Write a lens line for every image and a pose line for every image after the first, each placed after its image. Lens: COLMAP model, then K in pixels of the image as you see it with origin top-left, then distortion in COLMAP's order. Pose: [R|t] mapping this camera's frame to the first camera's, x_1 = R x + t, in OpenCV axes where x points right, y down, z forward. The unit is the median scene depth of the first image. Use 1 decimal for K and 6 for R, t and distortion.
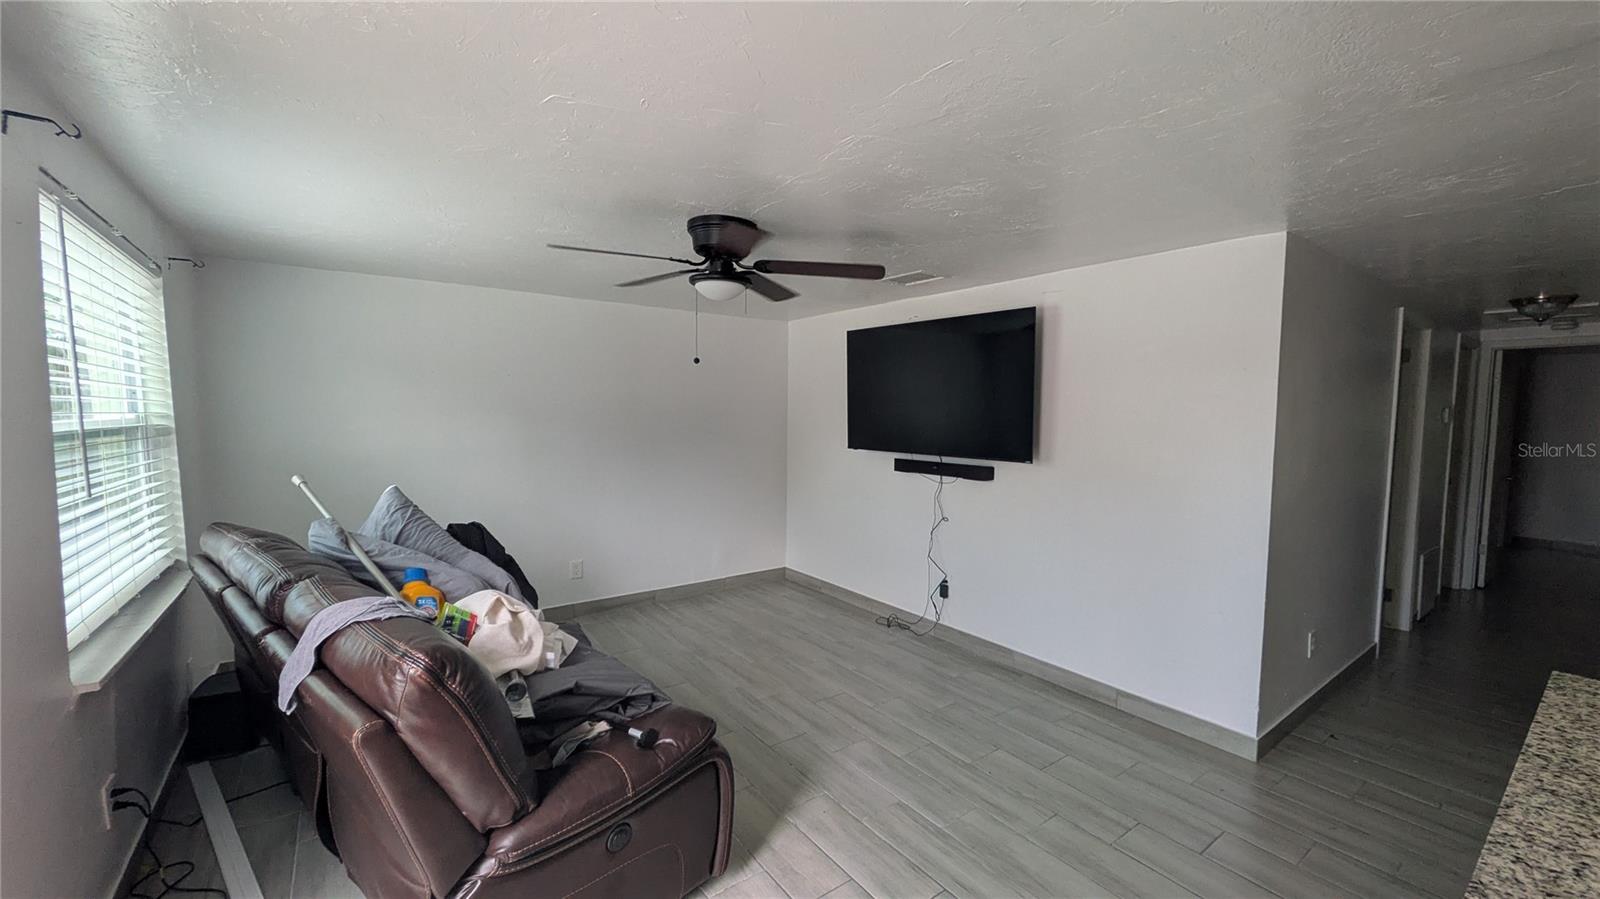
lens RADIAL K [[632.6, 0, 796.9], [0, 632.6, 455.0], [0, 0, 1]] dist [0.003058, -0.001632]
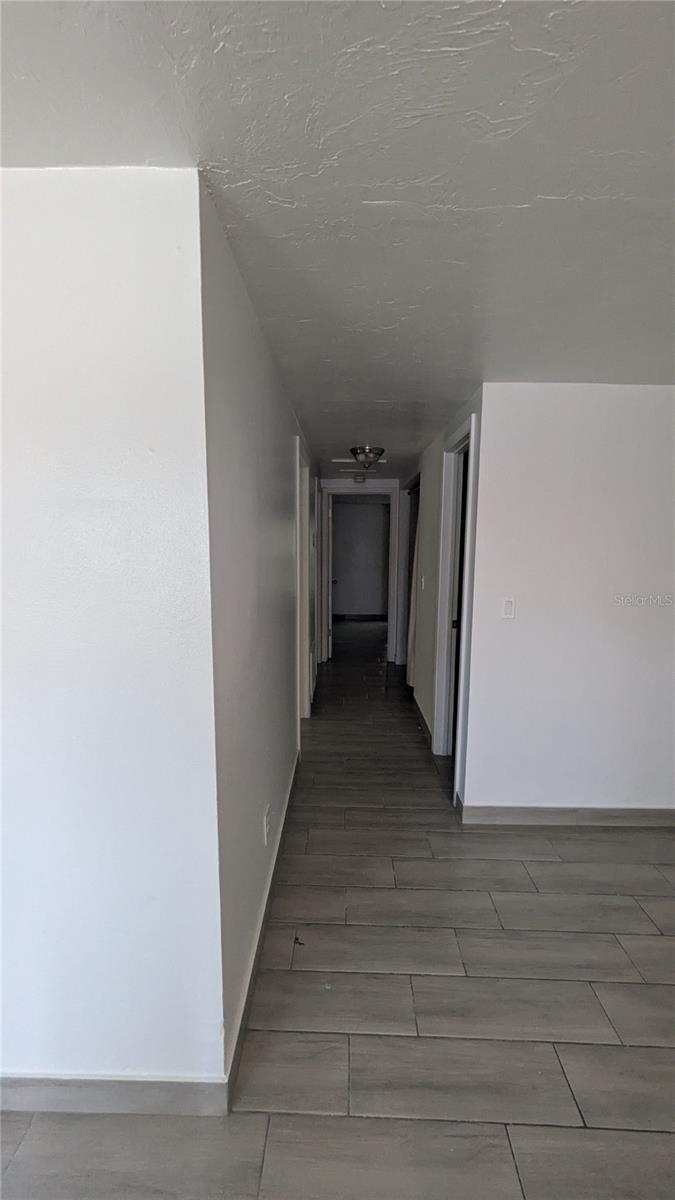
lens RADIAL K [[474.5, 0, 335.5], [0, 474.5, 598.3], [0, 0, 1]] dist [0.003058, -0.001632]
pose [[0.610554, -0.099307, 0.785724, 0.336404], [0.055671, 0.995035, 0.082502, -0.026315], [-0.790016, -0.006630, 0.613050, 0.449694]]
